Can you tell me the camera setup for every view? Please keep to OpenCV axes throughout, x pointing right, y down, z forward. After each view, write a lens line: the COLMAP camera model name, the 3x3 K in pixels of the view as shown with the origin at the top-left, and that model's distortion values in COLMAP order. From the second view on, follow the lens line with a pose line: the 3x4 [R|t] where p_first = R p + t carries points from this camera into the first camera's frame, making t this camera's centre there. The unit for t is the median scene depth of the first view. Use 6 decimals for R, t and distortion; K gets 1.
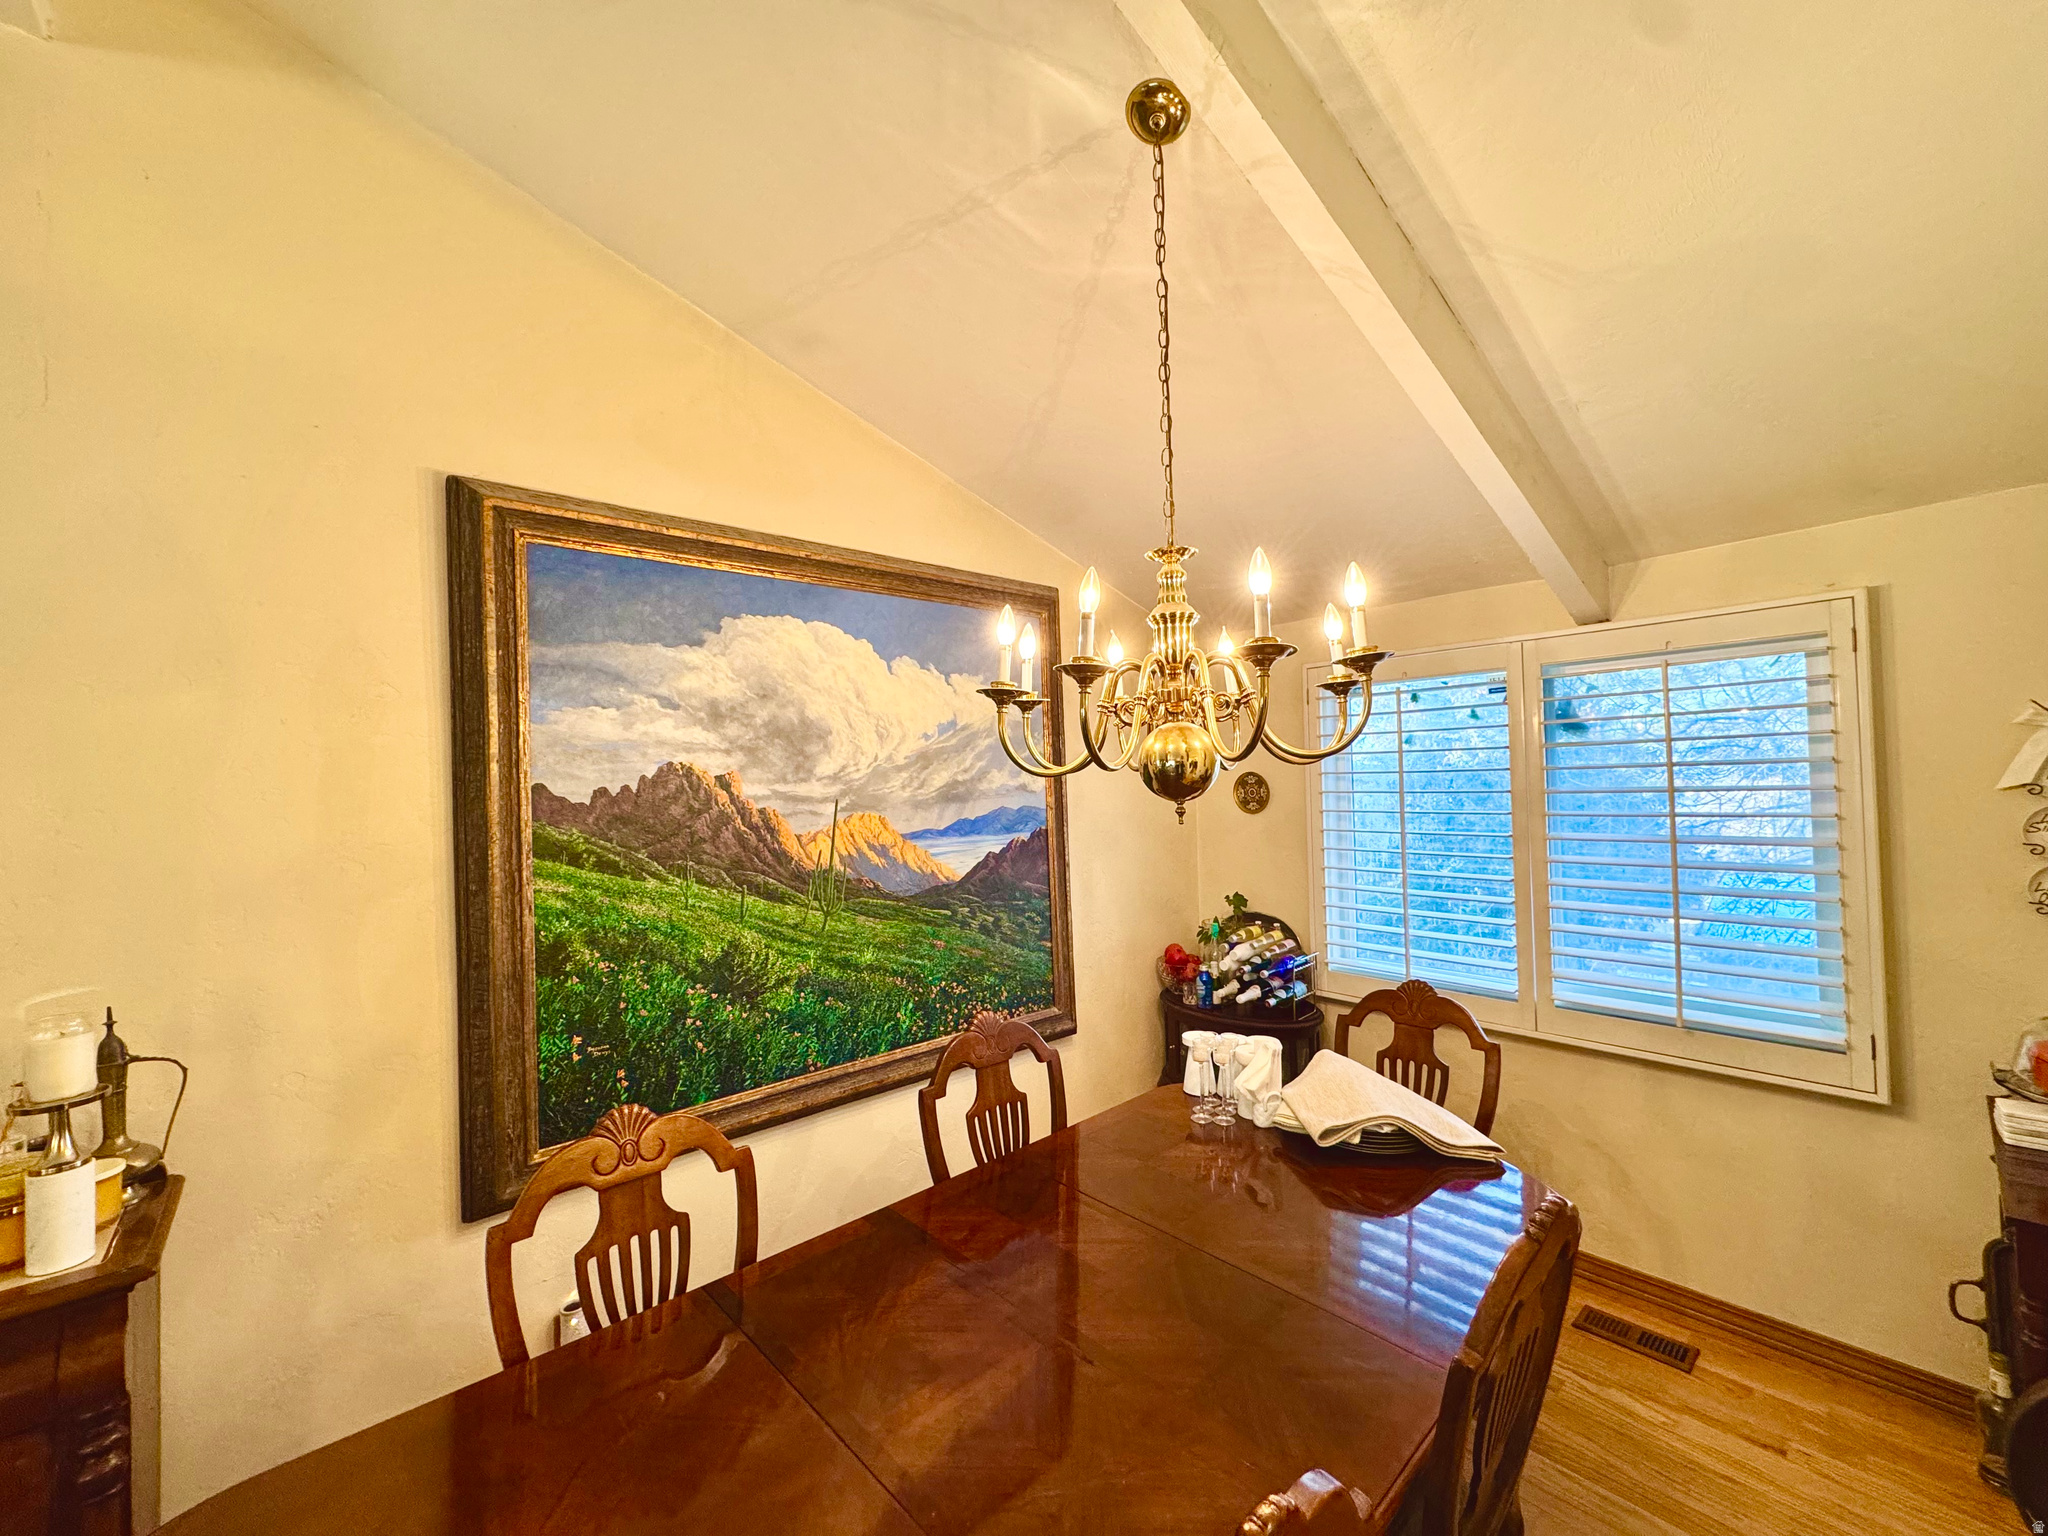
lens RADIAL K [[811.1, 0, 1028.7], [0, 811.1, 770.4], [0, 0, 1]] dist [-0.005155, 0.000668]
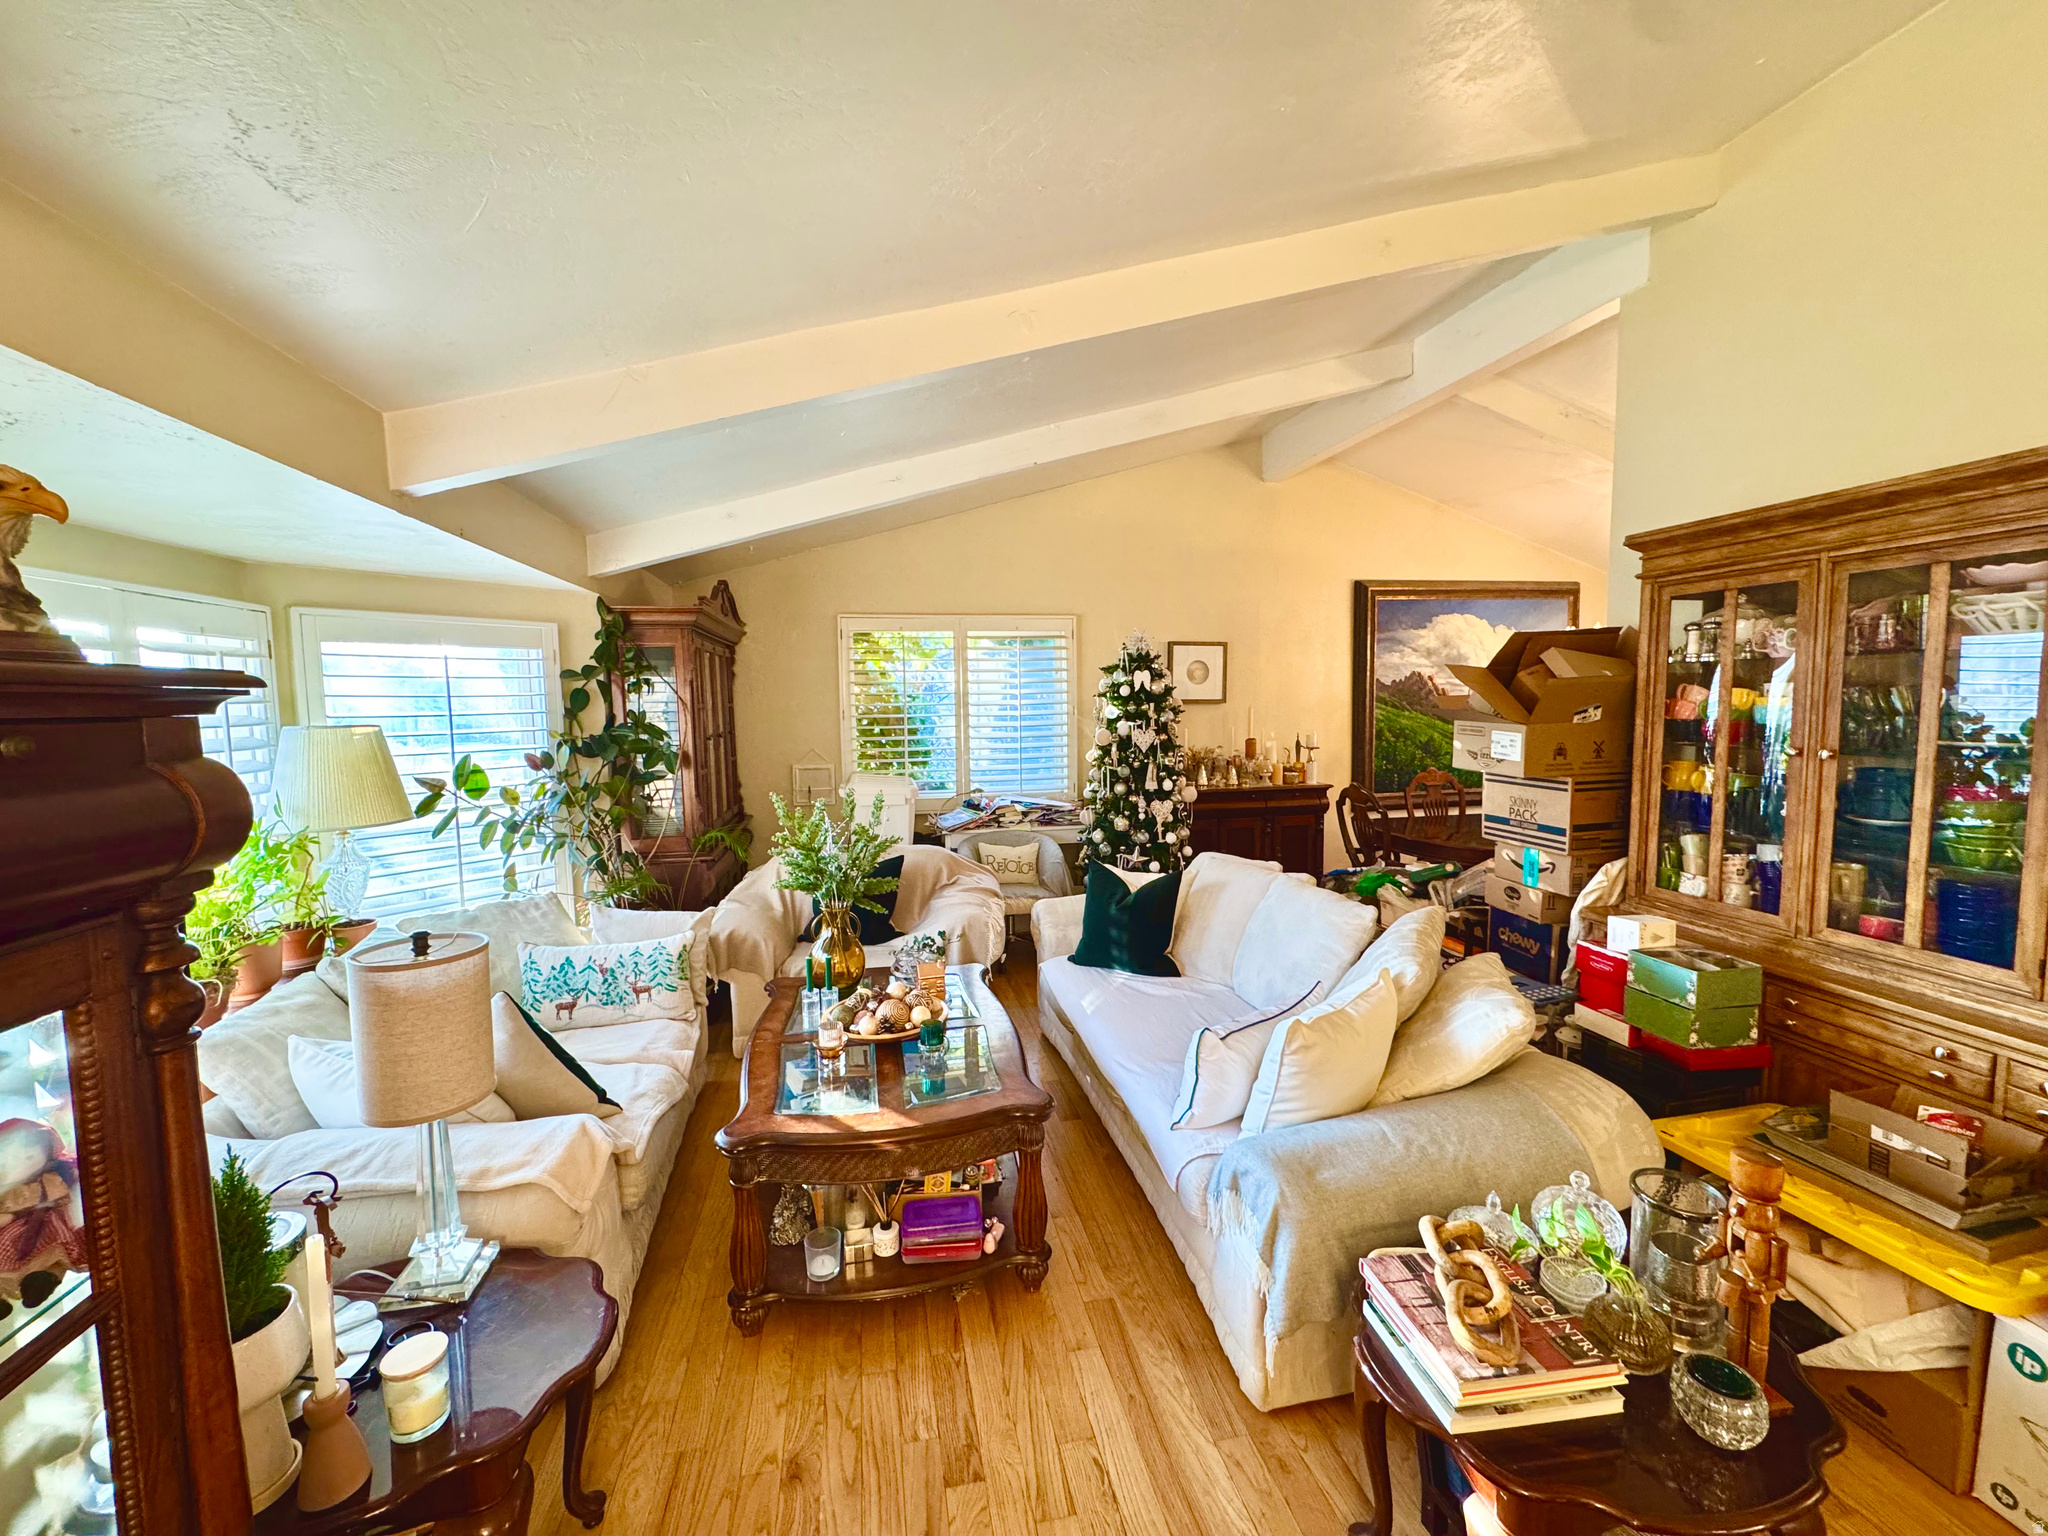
lens RADIAL K [[811.1, 0, 1022.3], [0, 811.1, 762.8], [0, 0, 1]] dist [-0.005155, 0.000668]
pose [[0.864405, 0.057987, -0.499441, -0.186413], [0.001012, 0.993125, 0.117057, -0.023736], [0.502795, -0.101690, 0.858403, -2.093539]]
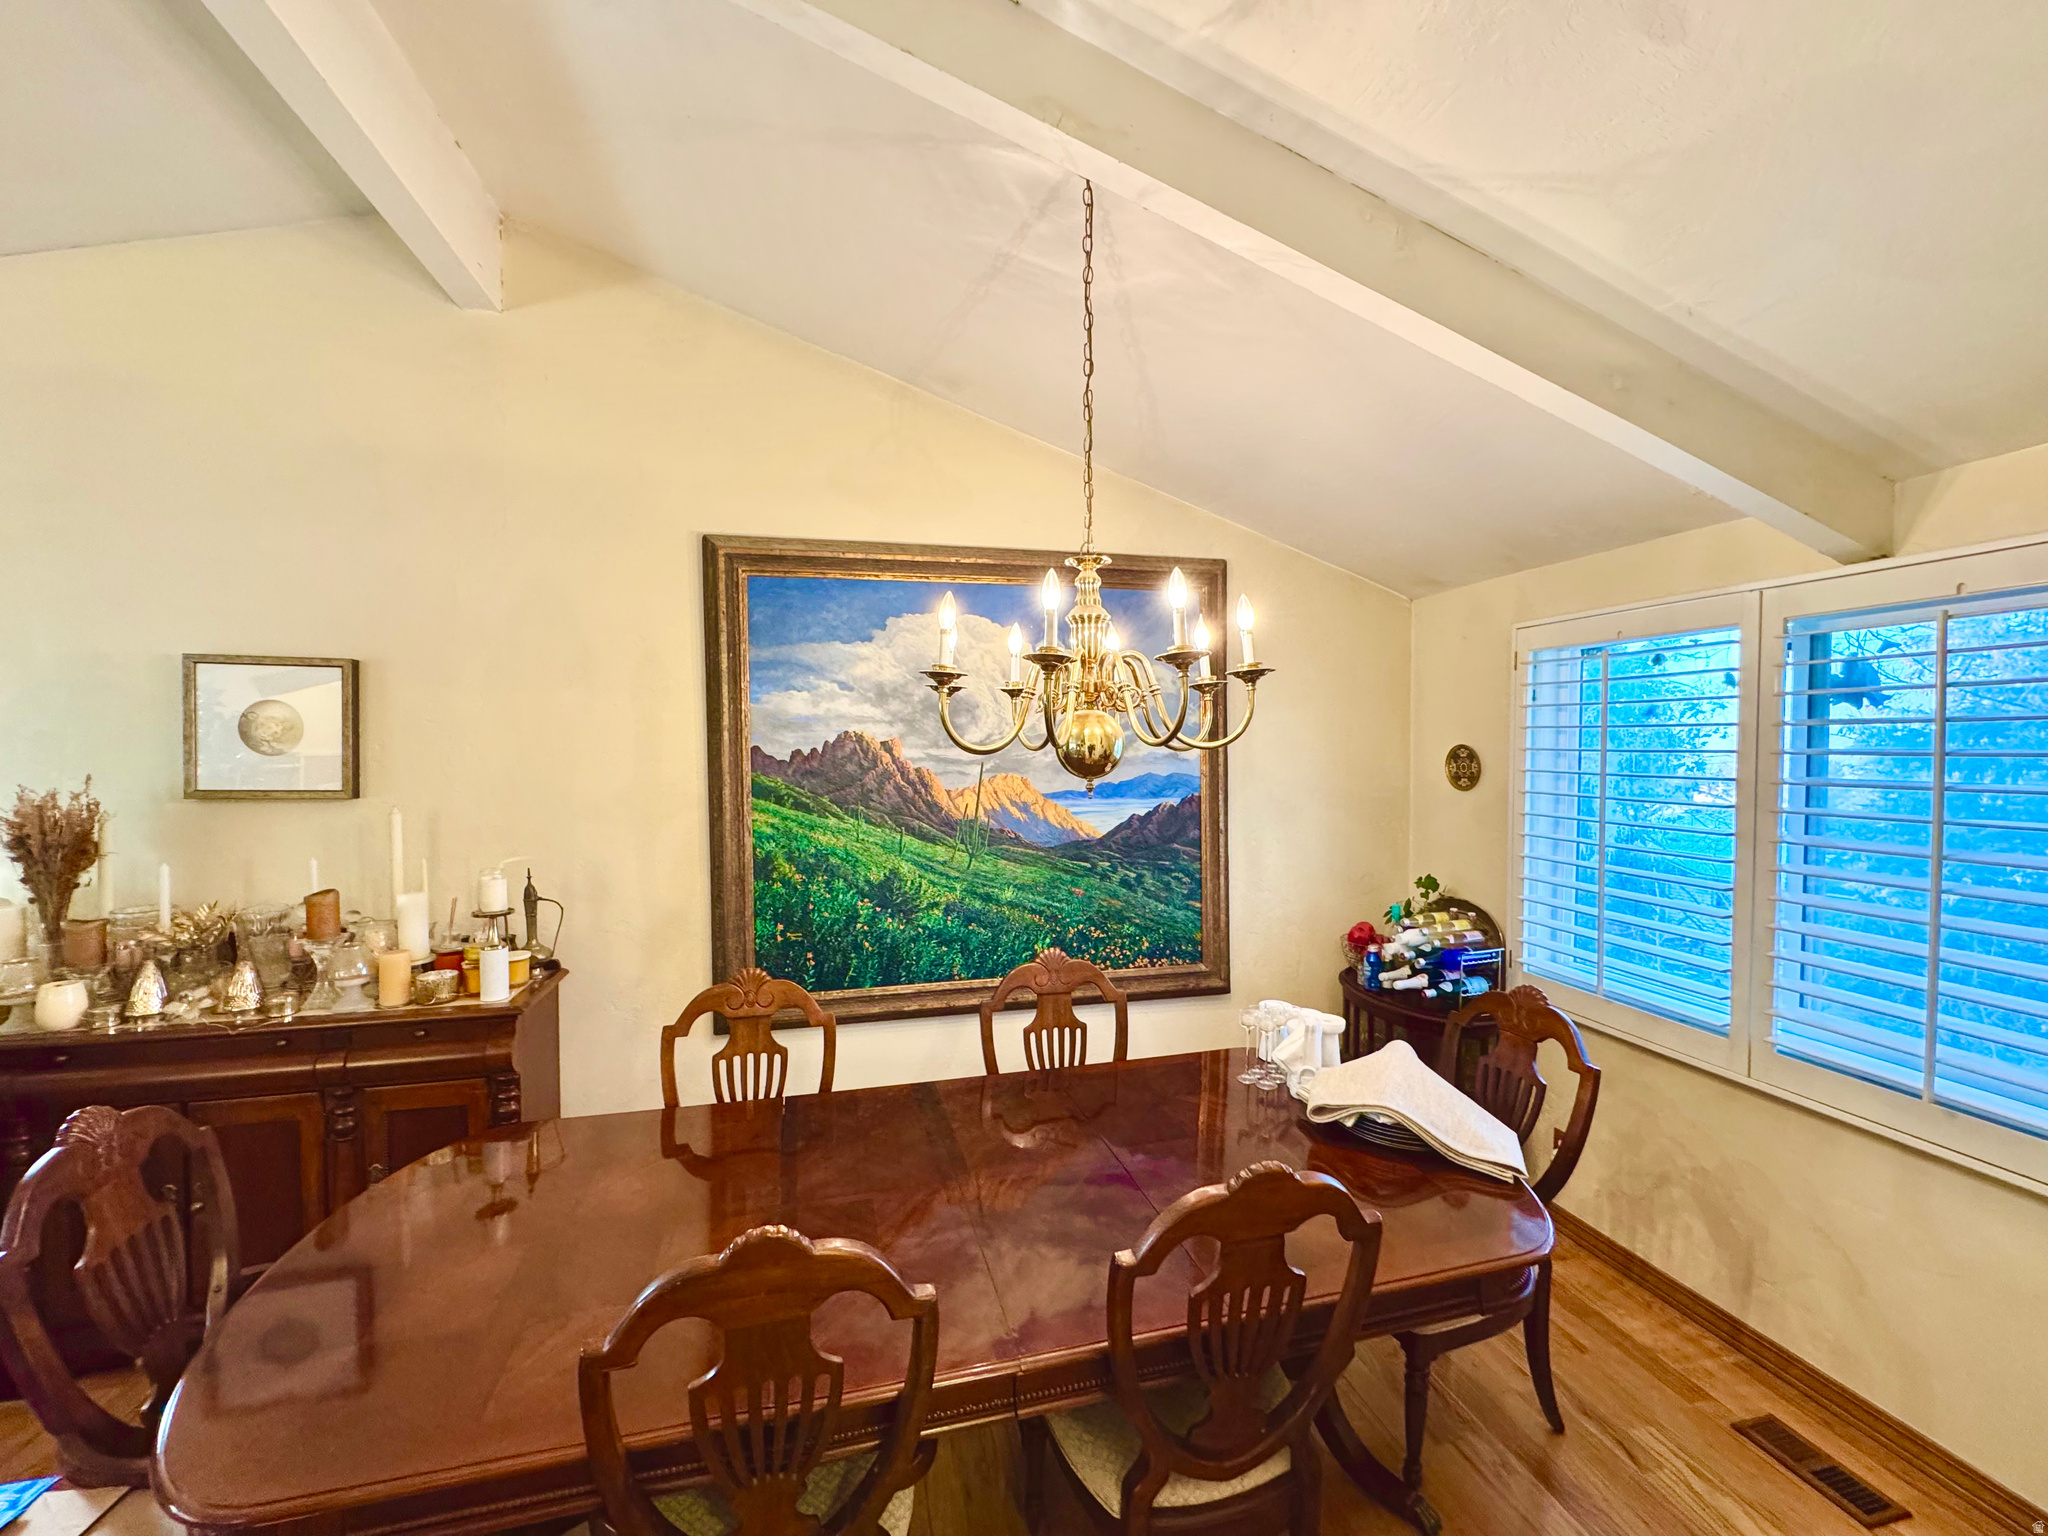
lens RADIAL K [[811.1, 0, 1021.4], [0, 811.1, 771.0], [0, 0, 1]] dist [-0.005155, 0.000668]
pose [[0.884984, 0.038222, -0.464051, 0.416046], [-0.011756, 0.998142, 0.059794, -0.026648], [0.465474, -0.047461, 0.883788, -0.042957]]
